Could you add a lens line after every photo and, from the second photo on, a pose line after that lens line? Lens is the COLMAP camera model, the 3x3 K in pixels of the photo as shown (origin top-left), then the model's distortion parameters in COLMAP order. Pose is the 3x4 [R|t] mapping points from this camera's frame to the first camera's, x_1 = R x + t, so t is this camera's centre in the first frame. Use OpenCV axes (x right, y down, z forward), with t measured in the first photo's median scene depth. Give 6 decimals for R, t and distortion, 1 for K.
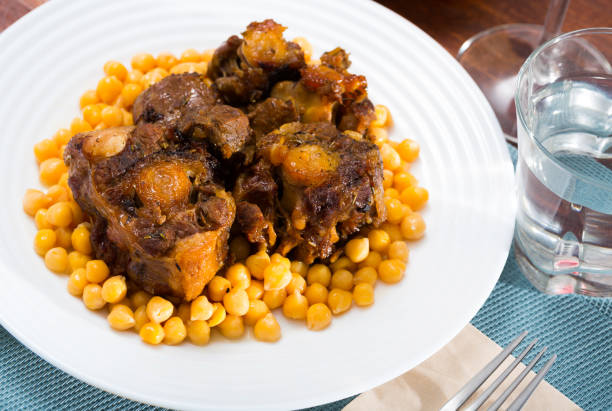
lens RADIAL K [[2025.2, 0, 306.0], [0, 2025.2, 205.5], [0, 0, 1]] dist [-0.049644, 0.119185]
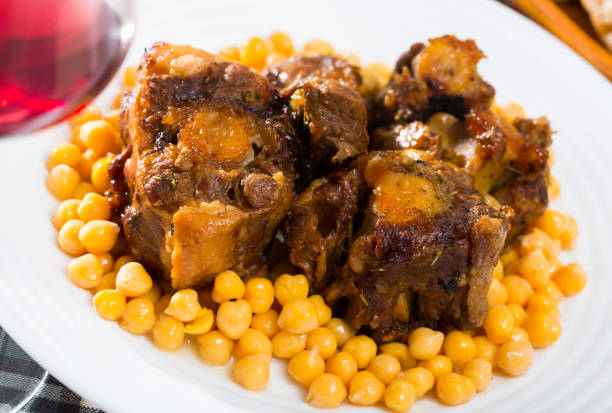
lens RADIAL K [[2025.2, 0, 306.0], [0, 2025.2, 206.5], [0, 0, 1]] dist [-0.049644, 0.119185]
pose [[0.863126, 0.396789, -0.312364, 0.199127], [-0.450591, 0.884405, -0.121636, 0.087563], [0.227992, 0.245736, 0.942143, 0.299686]]
